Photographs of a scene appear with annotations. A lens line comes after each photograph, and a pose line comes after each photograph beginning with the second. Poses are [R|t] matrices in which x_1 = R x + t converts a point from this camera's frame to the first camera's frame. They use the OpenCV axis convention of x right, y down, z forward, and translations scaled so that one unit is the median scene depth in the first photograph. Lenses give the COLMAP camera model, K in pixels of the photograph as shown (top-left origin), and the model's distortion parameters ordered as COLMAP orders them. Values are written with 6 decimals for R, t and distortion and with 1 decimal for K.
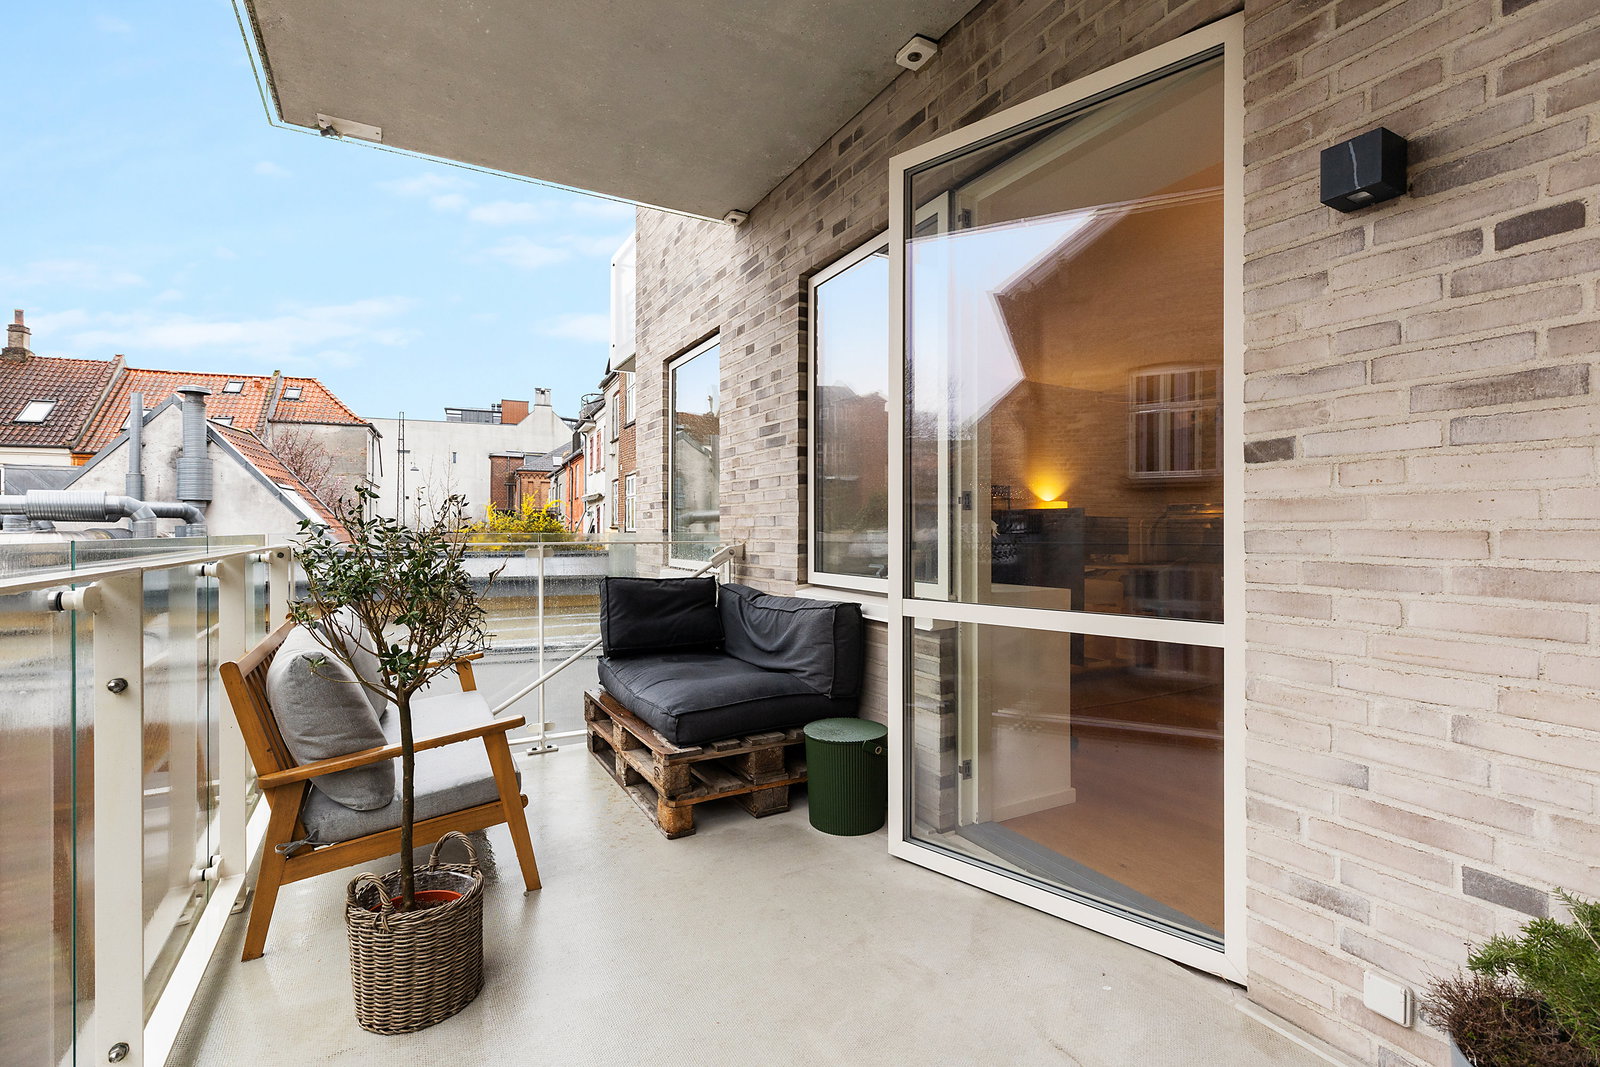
lens RADIAL K [[720.9, 0, 805.2], [0, 720.9, 528.1], [0, 0, 1]] dist [0.001794, 0.000834]
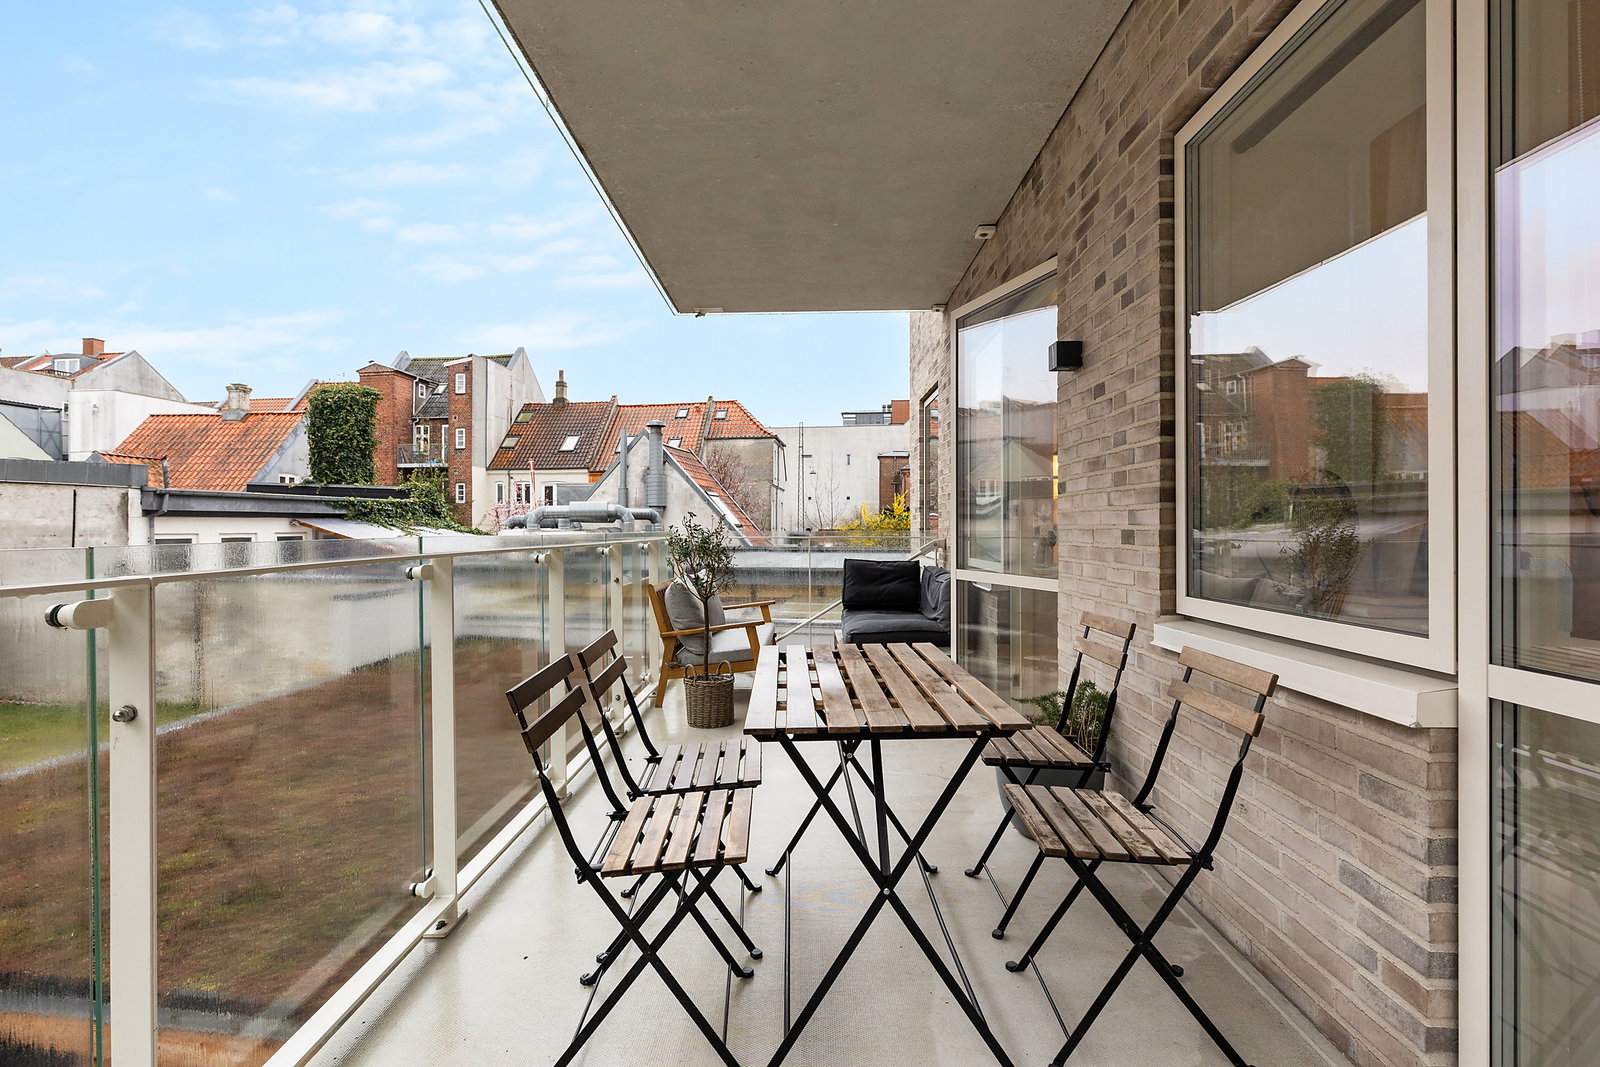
lens RADIAL K [[810.4, 0, 798.6], [0, 810.4, 530.1], [0, 0, 1]] dist [0.003235, 0.000399]
pose [[0.859845, 0.000634, -0.510556, 0.158137], [0.002523, 0.999982, 0.005490, -0.001412], [0.510550, -0.006009, 0.859827, -0.168346]]
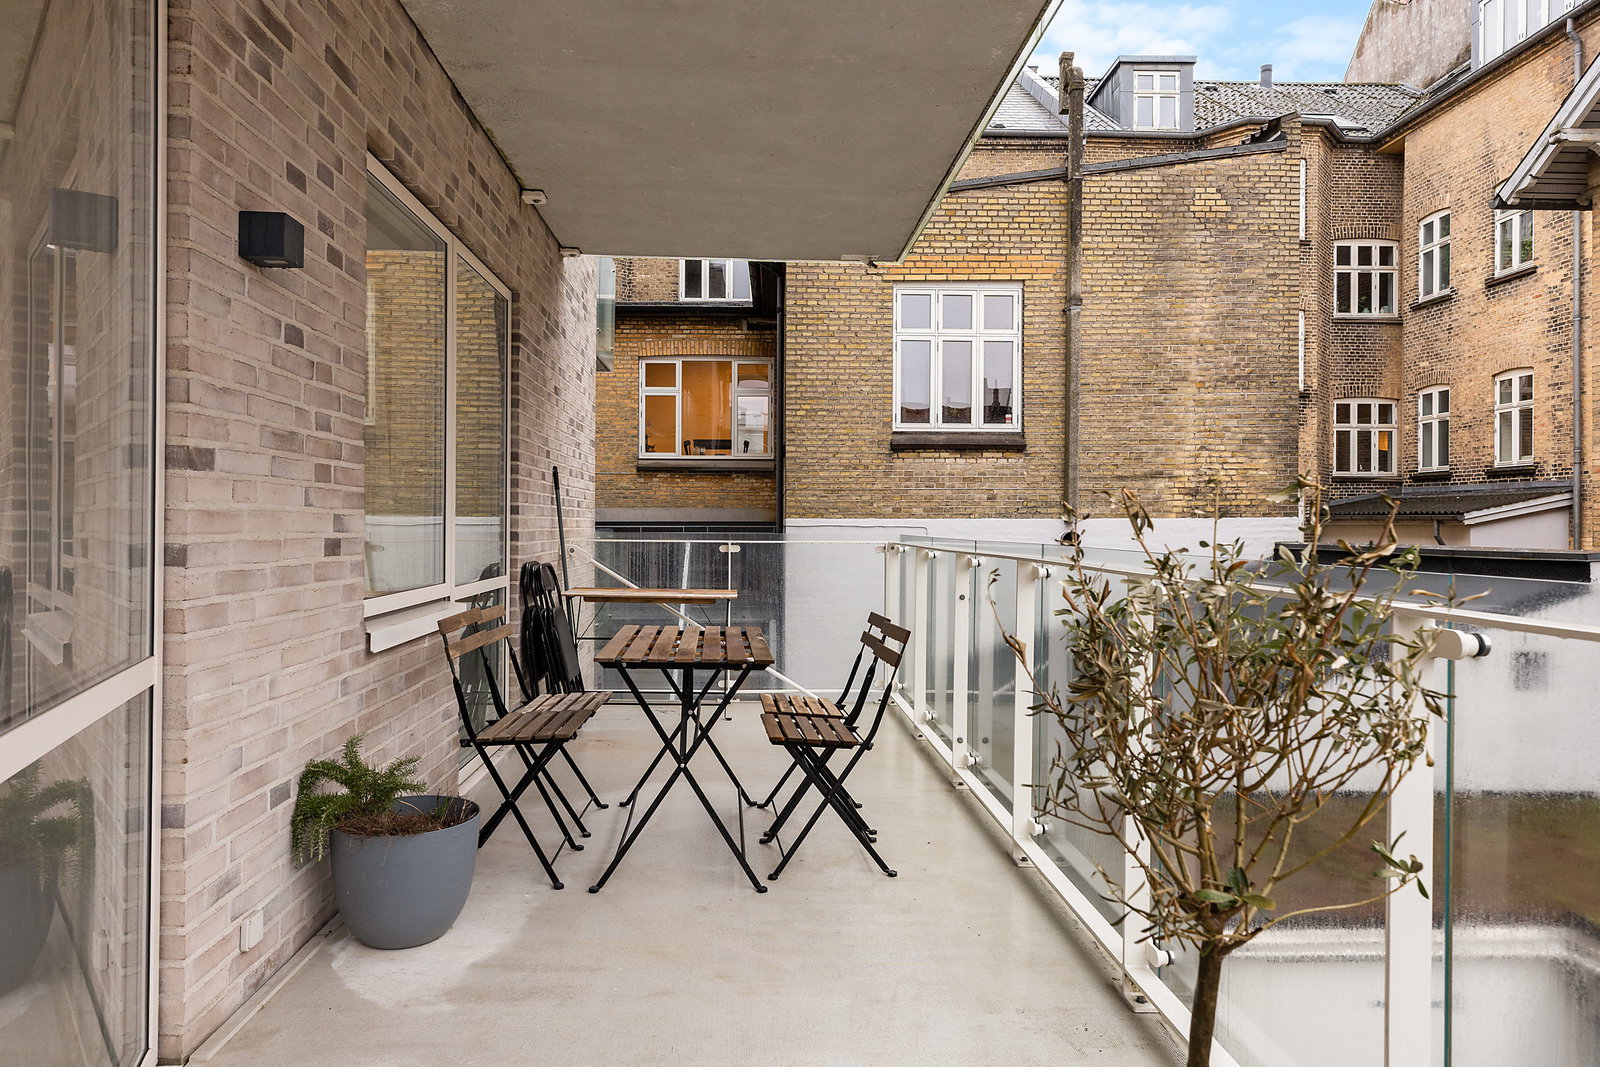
lens RADIAL K [[1062.9, 0, 798.2], [0, 1062.9, 528.7], [0, 0, 1]] dist [0.000081, 0.000028]
pose [[-0.890650, -0.002809, 0.454681, -0.097743], [-0.001973, 0.999995, 0.002313, -0.002818], [-0.454685, 0.001163, -0.890651, 0.263603]]
